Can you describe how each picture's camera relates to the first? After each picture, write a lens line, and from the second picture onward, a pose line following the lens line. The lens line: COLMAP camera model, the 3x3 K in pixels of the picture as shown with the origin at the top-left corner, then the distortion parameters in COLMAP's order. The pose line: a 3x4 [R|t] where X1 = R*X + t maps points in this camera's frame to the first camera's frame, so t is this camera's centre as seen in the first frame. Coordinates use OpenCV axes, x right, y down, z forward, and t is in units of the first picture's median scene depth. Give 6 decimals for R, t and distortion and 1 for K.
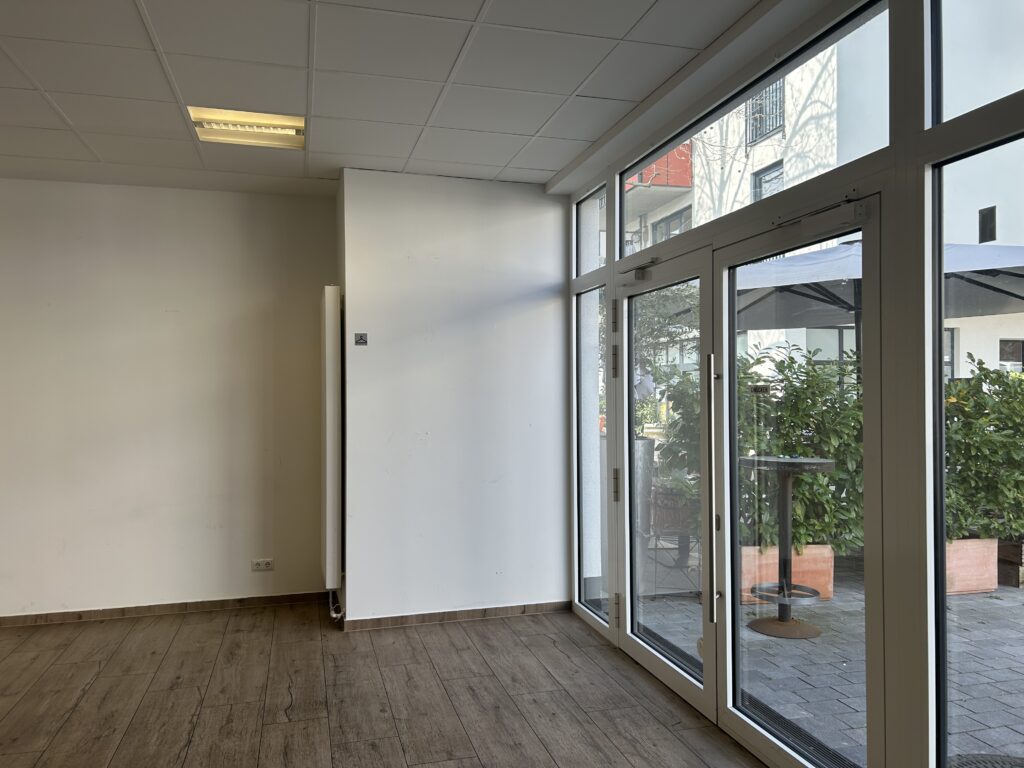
lens RADIAL K [[769.9, 0, 512.0], [0, 769.9, 384.0], [0, 0, 1]] dist [0.013507, 0.000077]
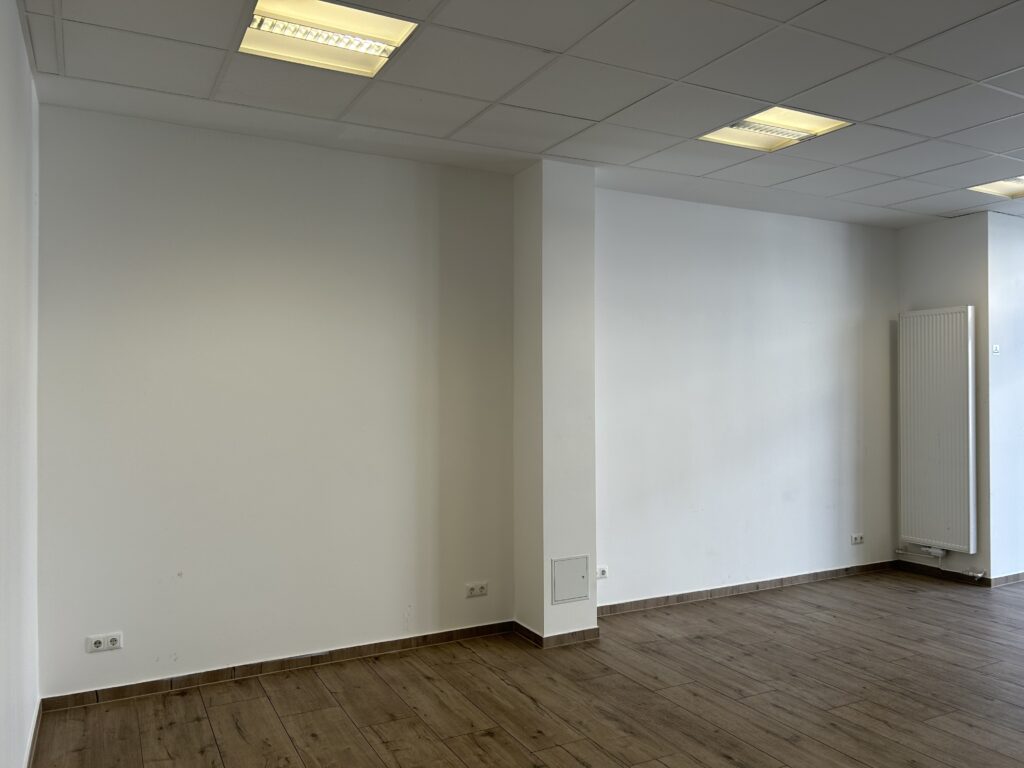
lens RADIAL K [[769.9, 0, 512.0], [0, 769.9, 384.0], [0, 0, 1]] dist [0.013507, 0.000077]
pose [[0.976527, 0.009598, 0.215181, -1.125968], [-0.009356, 0.999954, -0.002145, 0.005782], [-0.215191, 0.000081, 0.976572, -0.036723]]
